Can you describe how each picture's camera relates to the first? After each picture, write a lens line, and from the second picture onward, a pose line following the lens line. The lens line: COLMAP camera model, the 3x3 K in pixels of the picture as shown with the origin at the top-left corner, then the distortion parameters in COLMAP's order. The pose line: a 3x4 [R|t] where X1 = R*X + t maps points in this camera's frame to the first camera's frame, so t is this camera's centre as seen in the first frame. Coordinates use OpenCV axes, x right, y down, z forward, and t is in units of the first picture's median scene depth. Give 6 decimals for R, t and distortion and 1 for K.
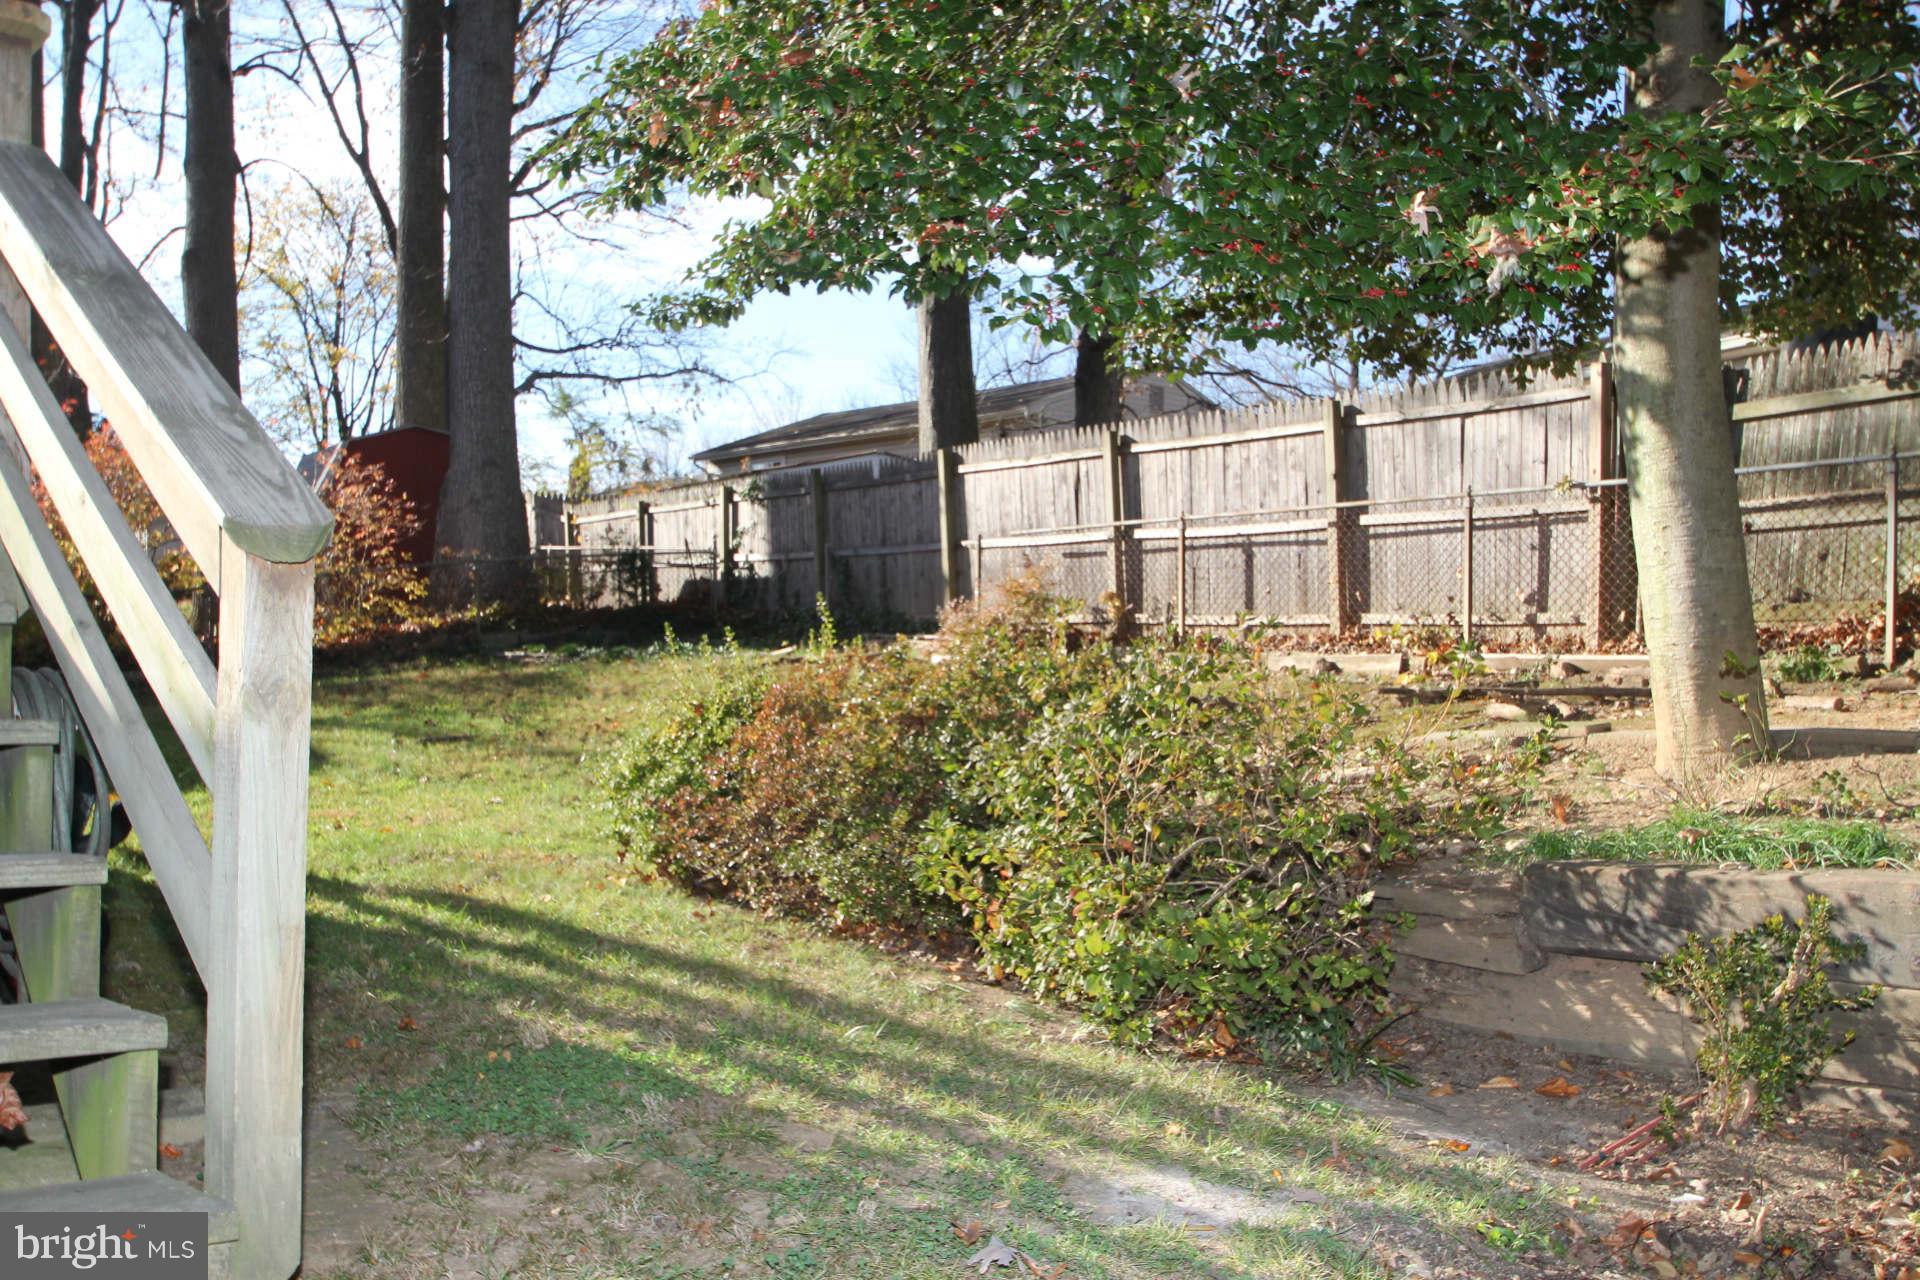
lens RADIAL K [[1748.0, 0, 950.2], [0, 1748.0, 642.7], [0, 0, 1]] dist [-0.050287, -0.013755]
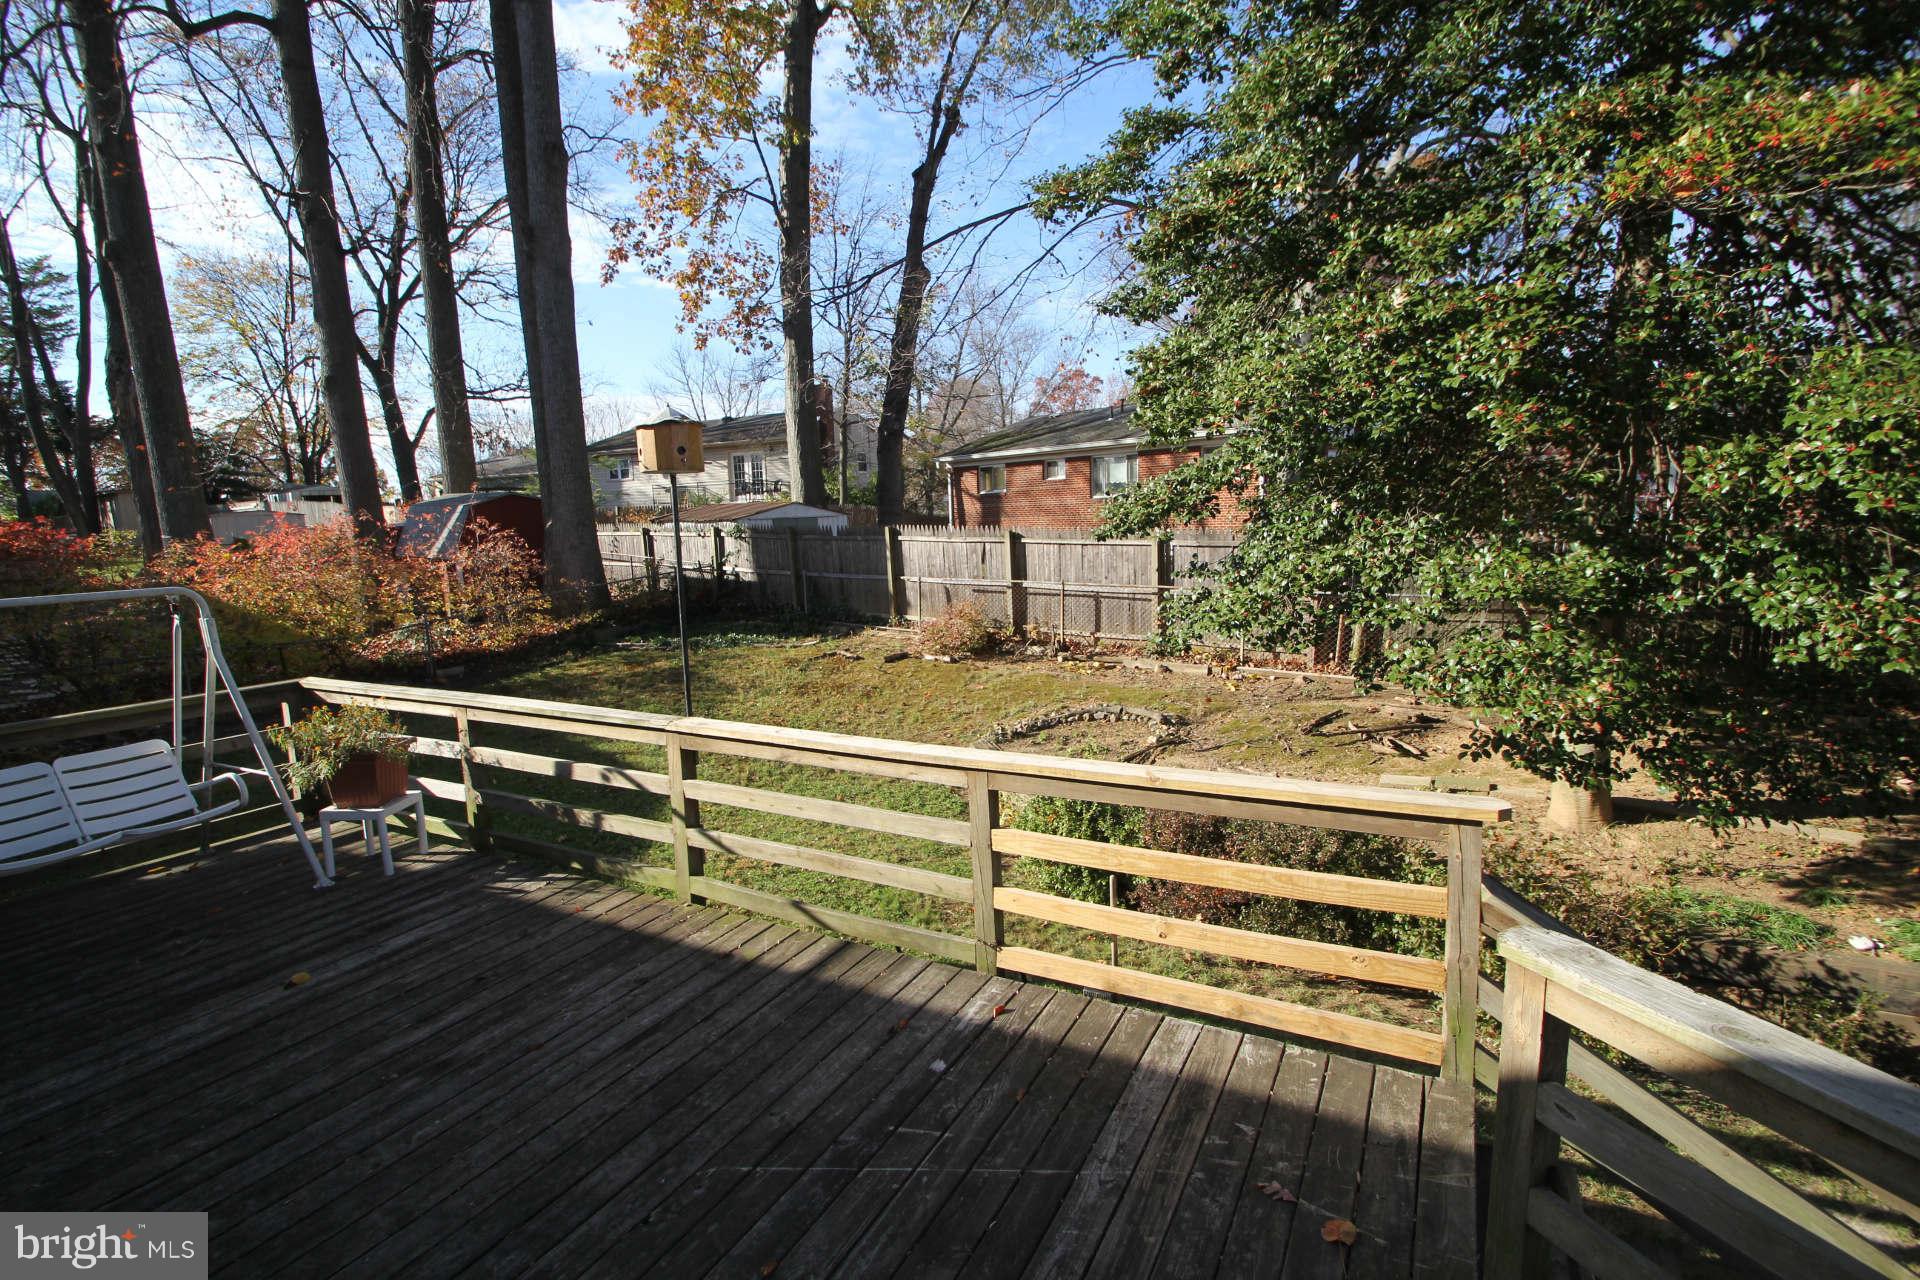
lens RADIAL K [[900.0, 0, 960.1], [0, 900.0, 644.6], [0, 0, 1]] dist [0.005951, -0.014823]
pose [[0.940129, -0.077788, 0.331823, -0.257309], [0.026928, 0.987515, 0.155208, -0.133249], [-0.339754, -0.136980, 0.930486, 0.077197]]
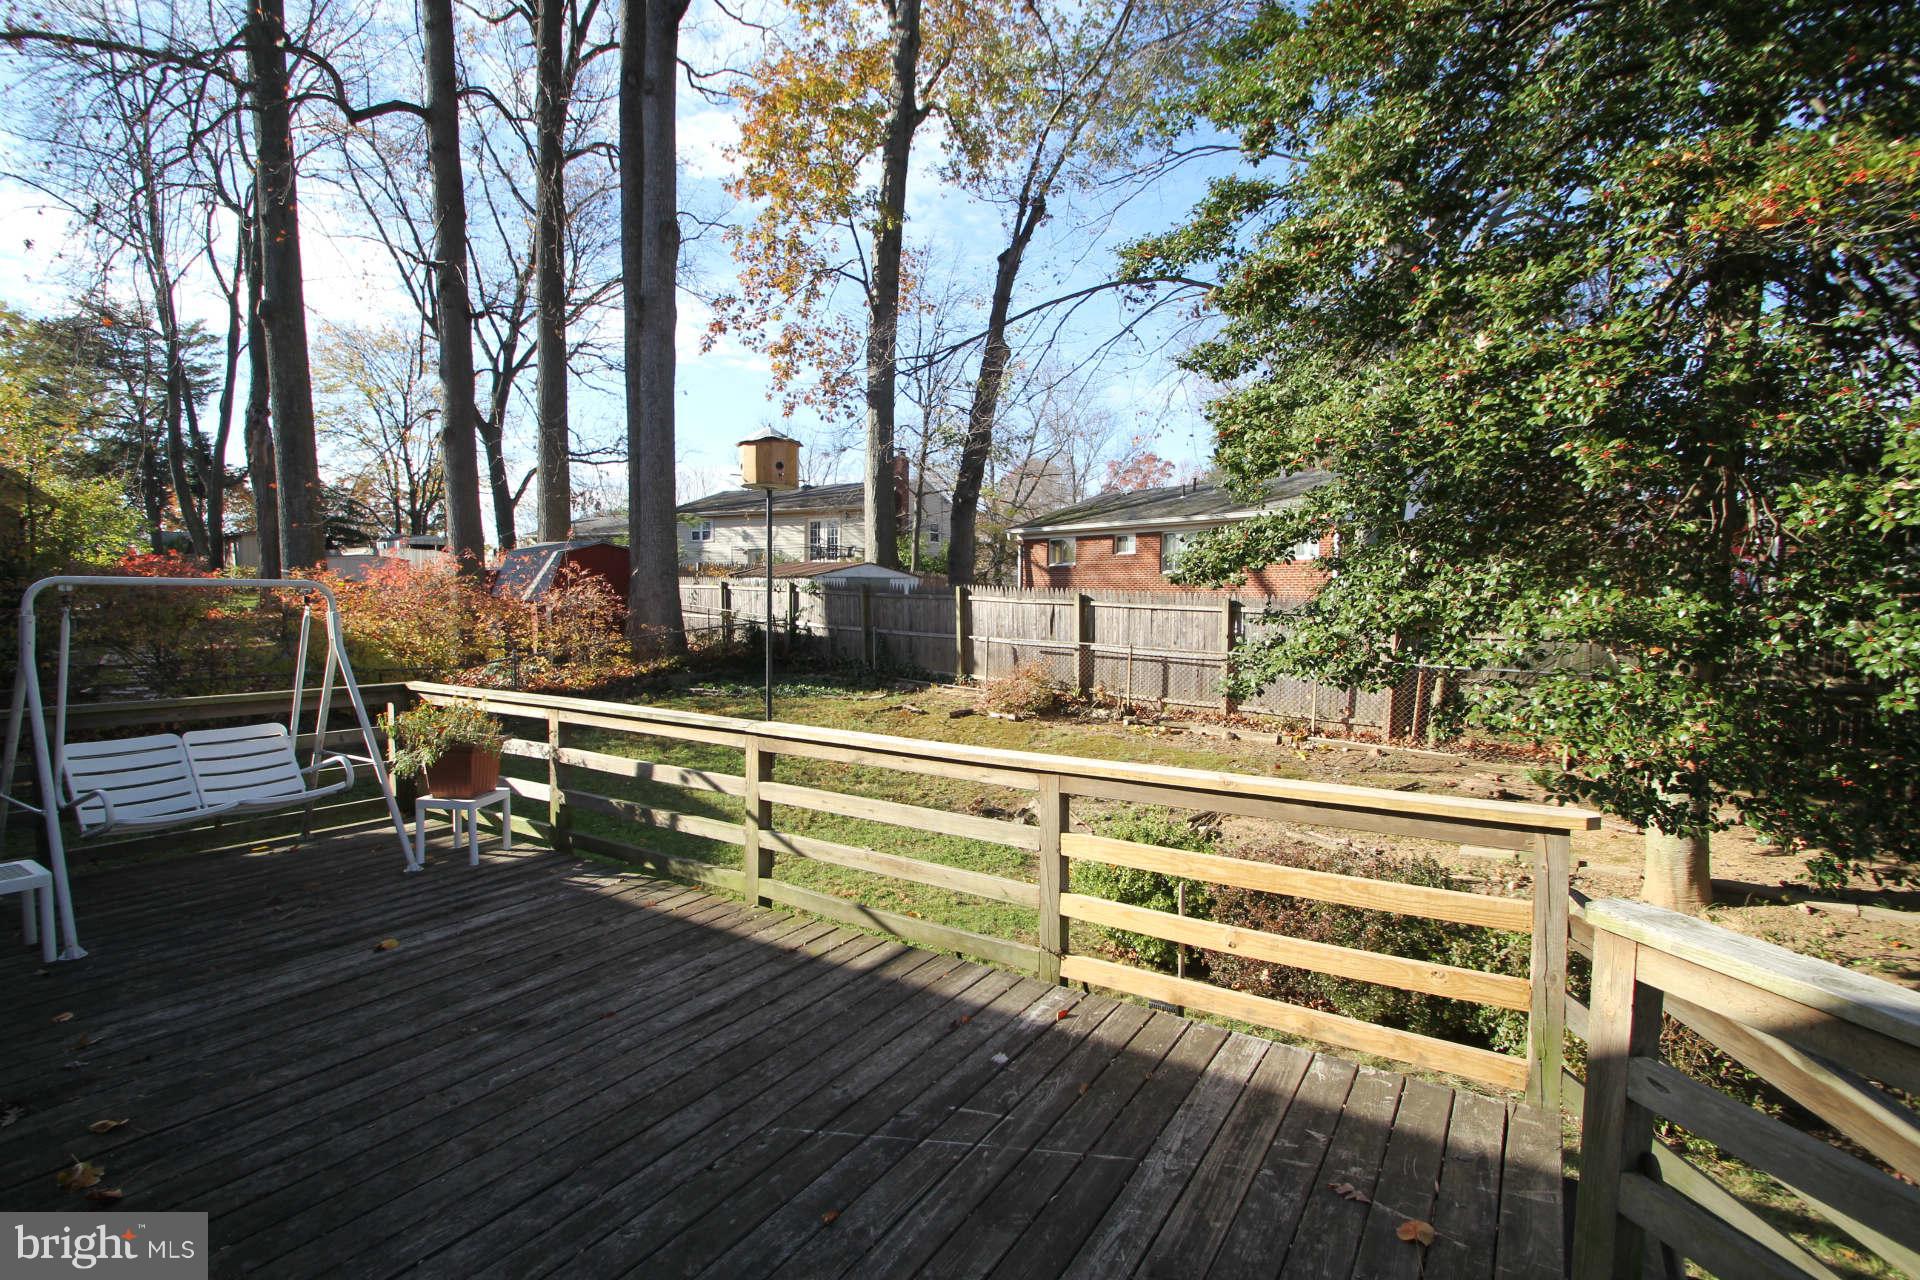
lens RADIAL K [[900.0, 0, 960.1], [0, 900.0, 644.6], [0, 0, 1]] dist [0.005951, -0.014823]
pose [[0.962984, -0.007351, 0.269460, -0.263880], [-0.011901, 0.997494, 0.069743, -0.115874], [-0.269297, -0.070368, 0.960483, 0.070193]]
